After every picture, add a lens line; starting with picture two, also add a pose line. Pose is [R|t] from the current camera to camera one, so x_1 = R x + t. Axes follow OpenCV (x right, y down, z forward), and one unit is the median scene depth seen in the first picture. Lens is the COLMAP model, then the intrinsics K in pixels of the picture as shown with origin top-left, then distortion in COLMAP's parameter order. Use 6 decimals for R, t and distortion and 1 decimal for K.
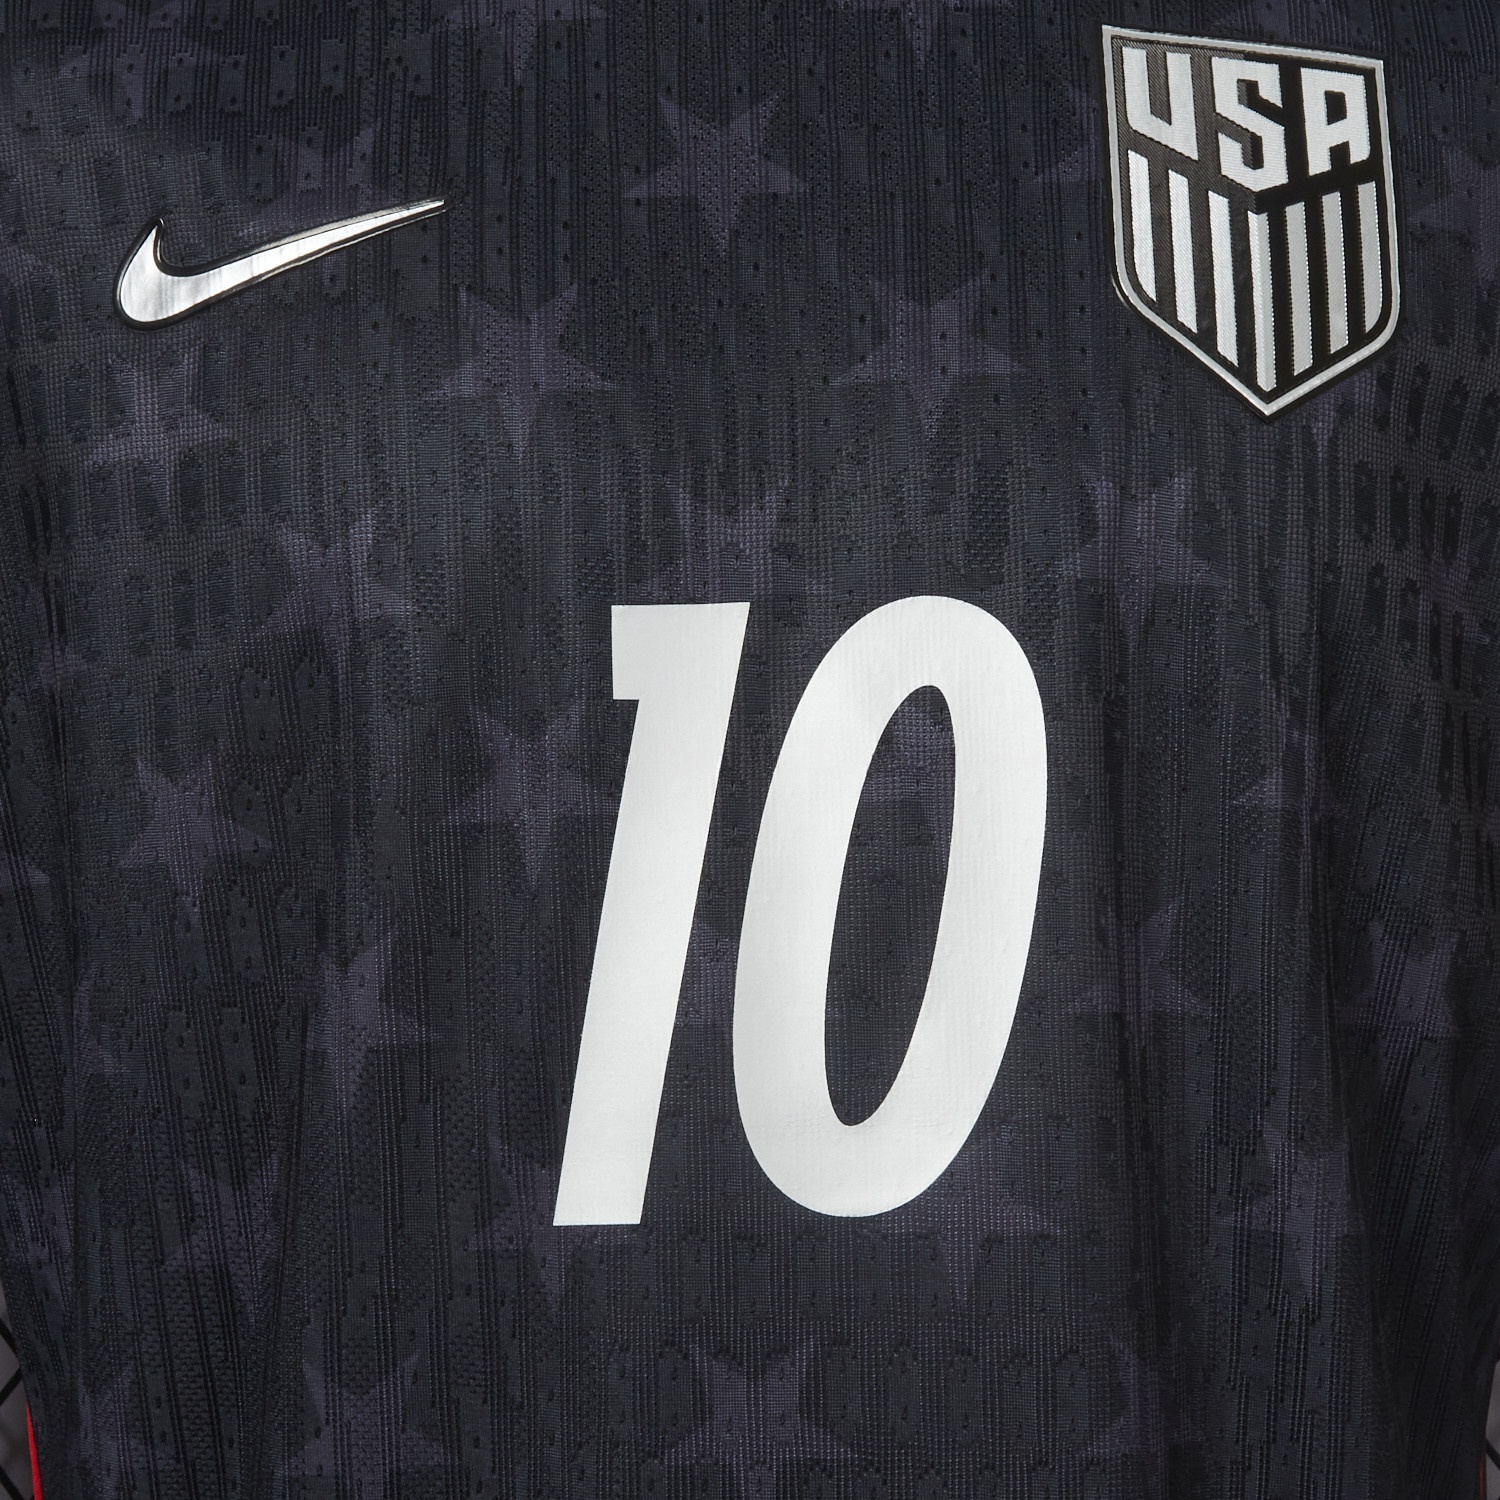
lens RADIAL K [[2933.5, 0, 778.2], [0, 2933.5, 747.4], [0, 0, 1]] dist [0.005594, -0.242535]
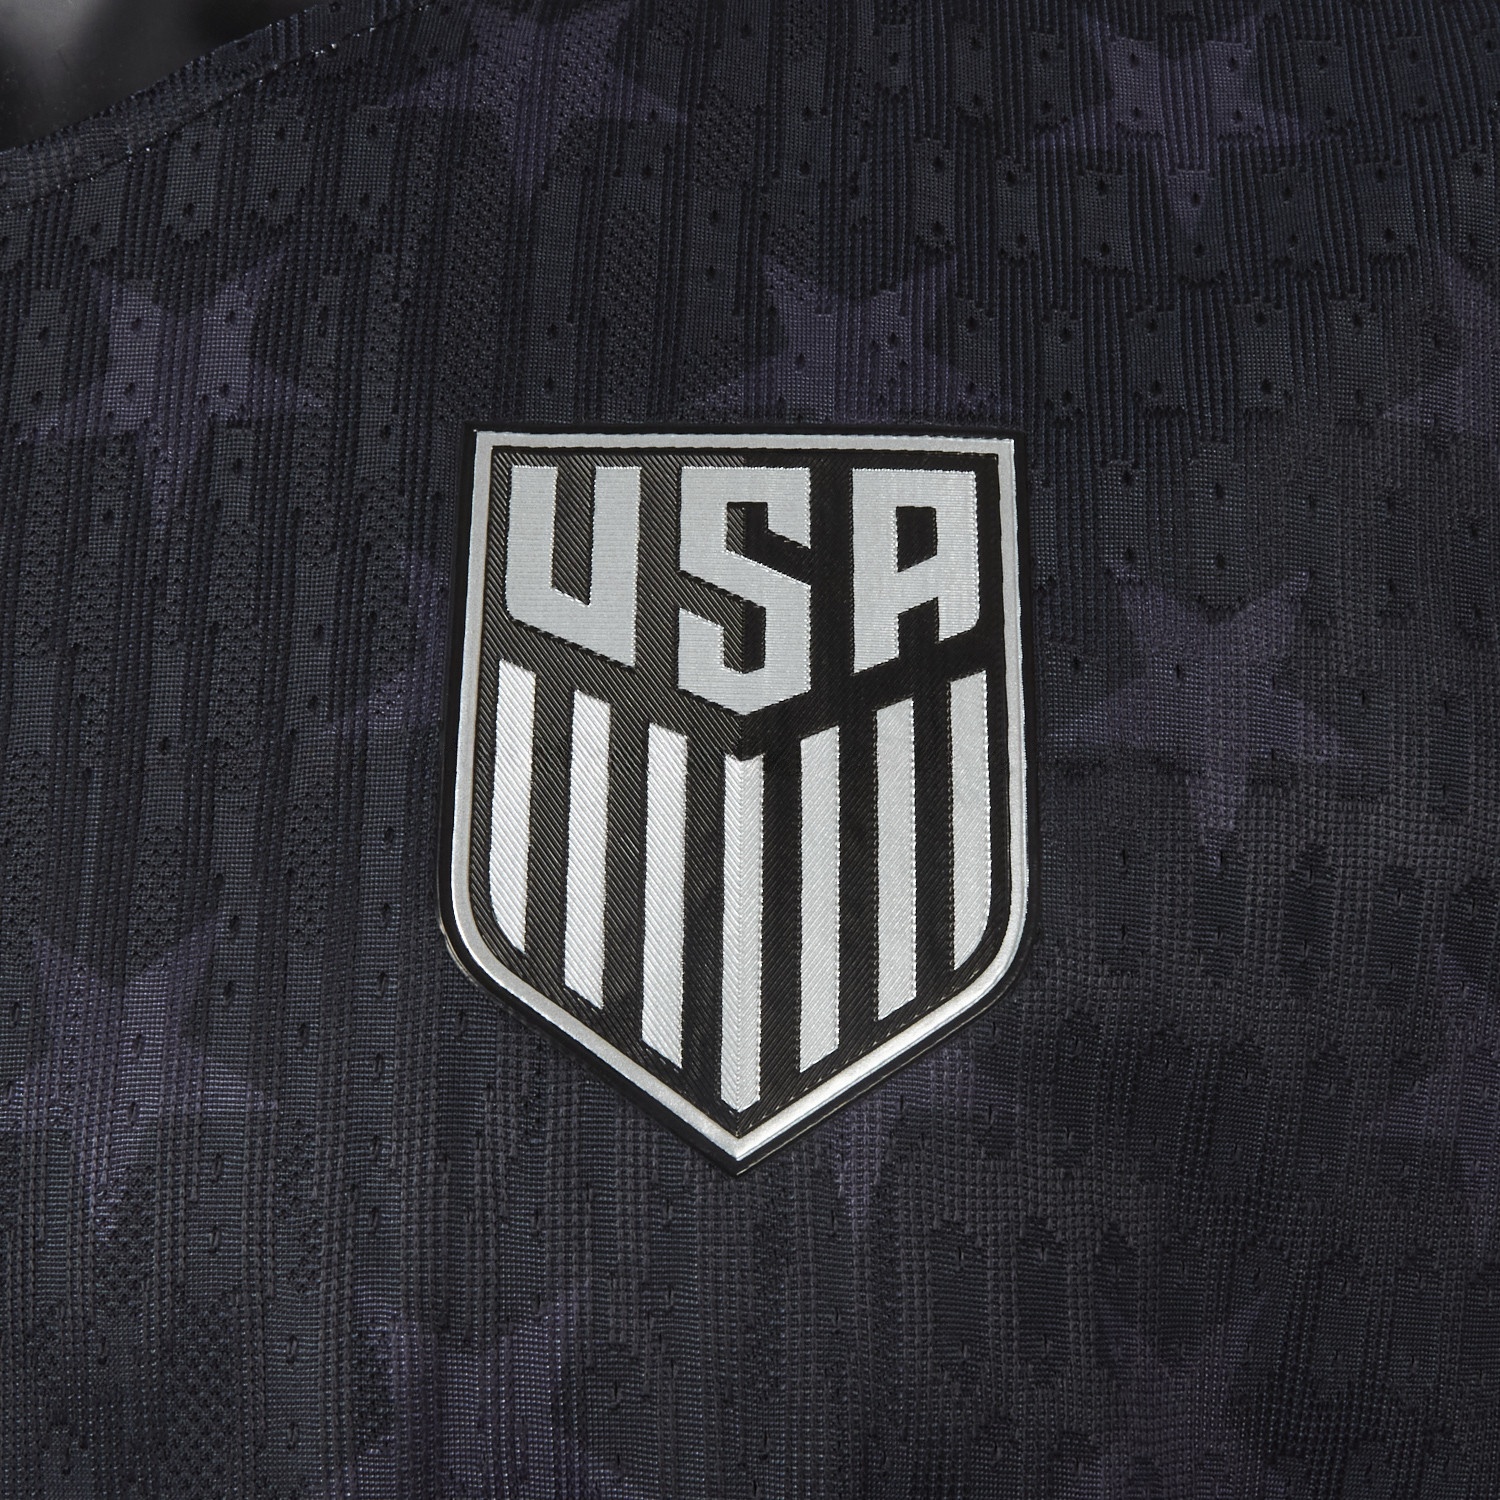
lens RADIAL K [[2892.7, 0, 750.3], [0, 2892.7, 777.4], [0, 0, 1]] dist [-0.050058, 0.024379]
pose [[0.983091, -0.066391, -0.170659, 0.251585], [0.056828, 0.996560, -0.060325, -0.144327], [0.174077, 0.049606, 0.983482, 0.471050]]
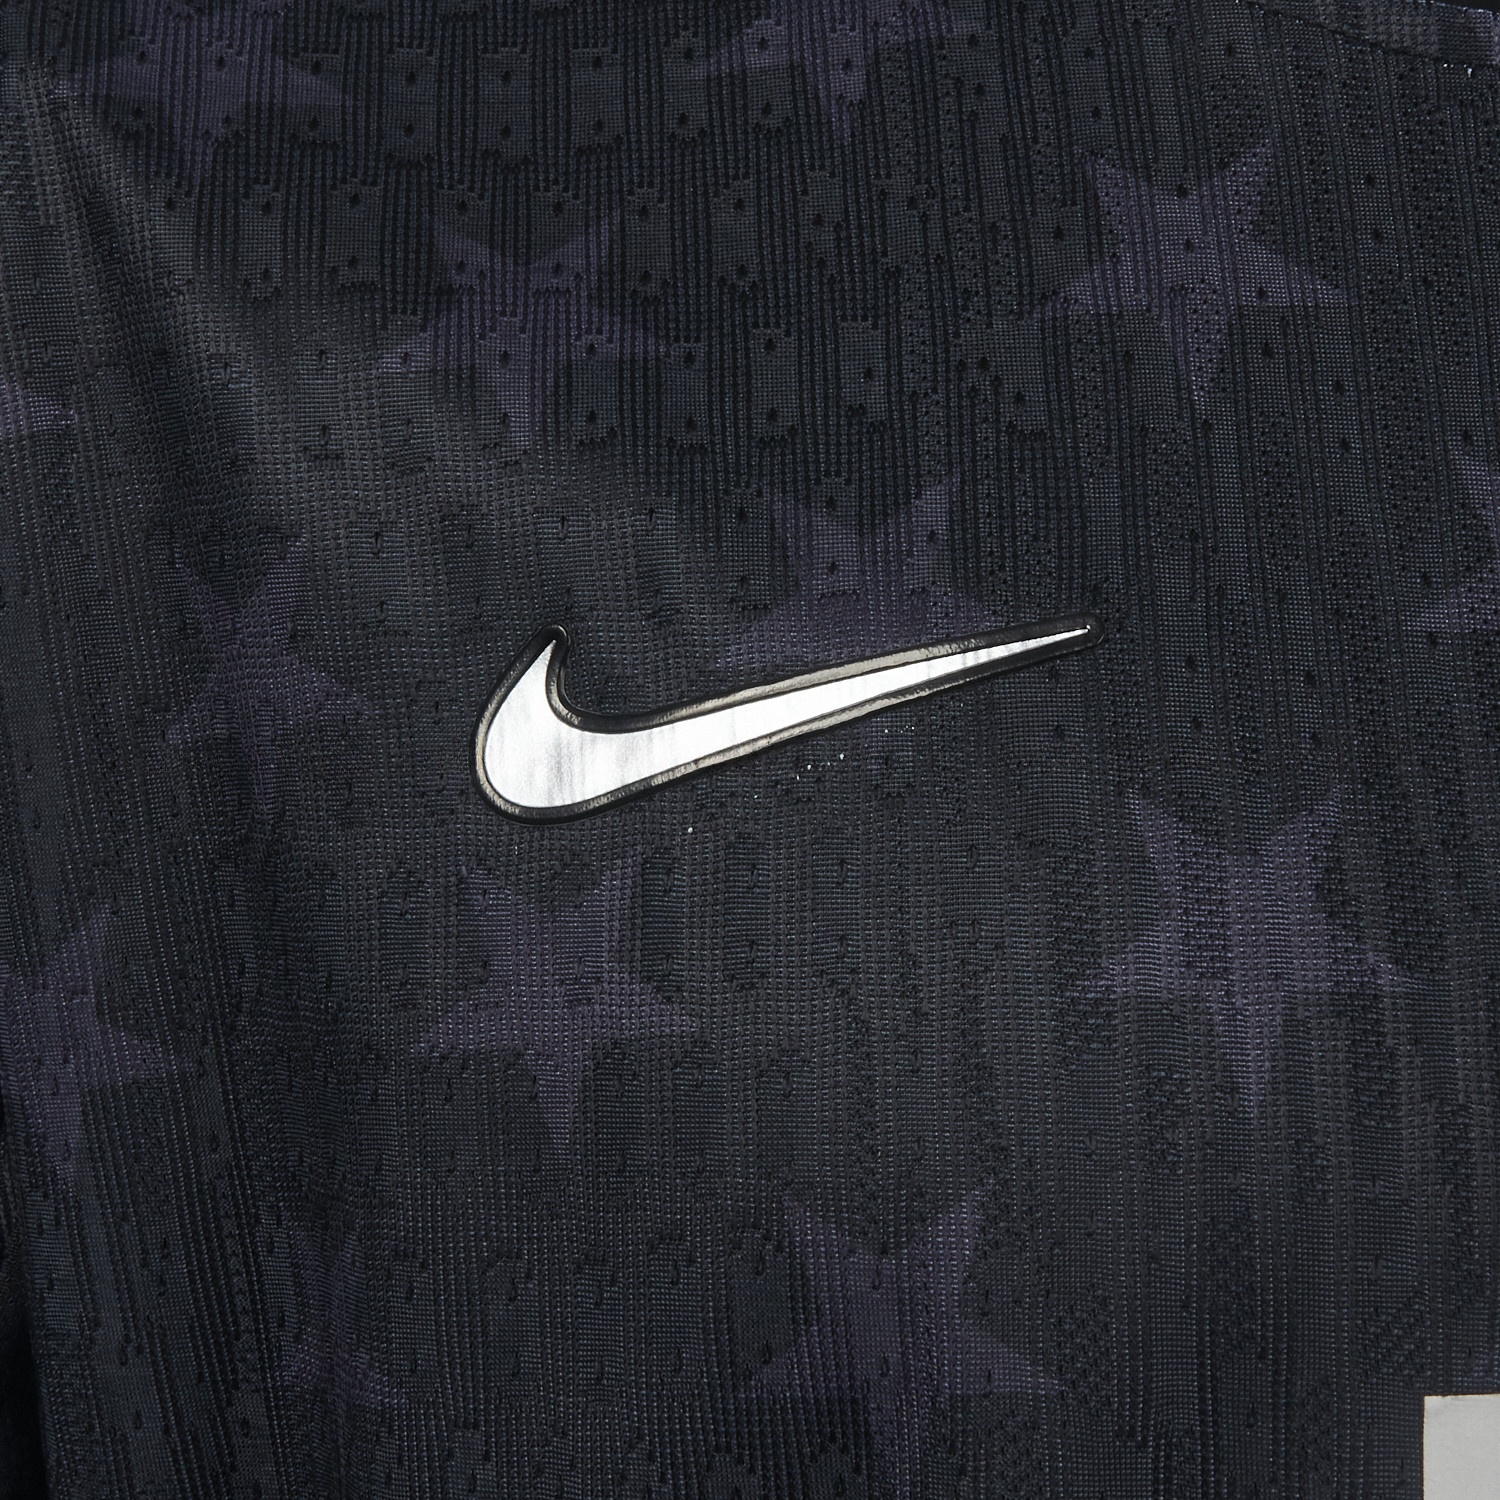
lens RADIAL K [[2933.5, 0, 778.2], [0, 2933.5, 747.4], [0, 0, 1]] dist [0.005594, -0.242535]
pose [[0.999332, 0.025078, 0.026574, -0.184971], [-0.024255, 0.999230, -0.030846, -0.141778], [-0.027327, 0.030181, 0.999171, 0.429962]]
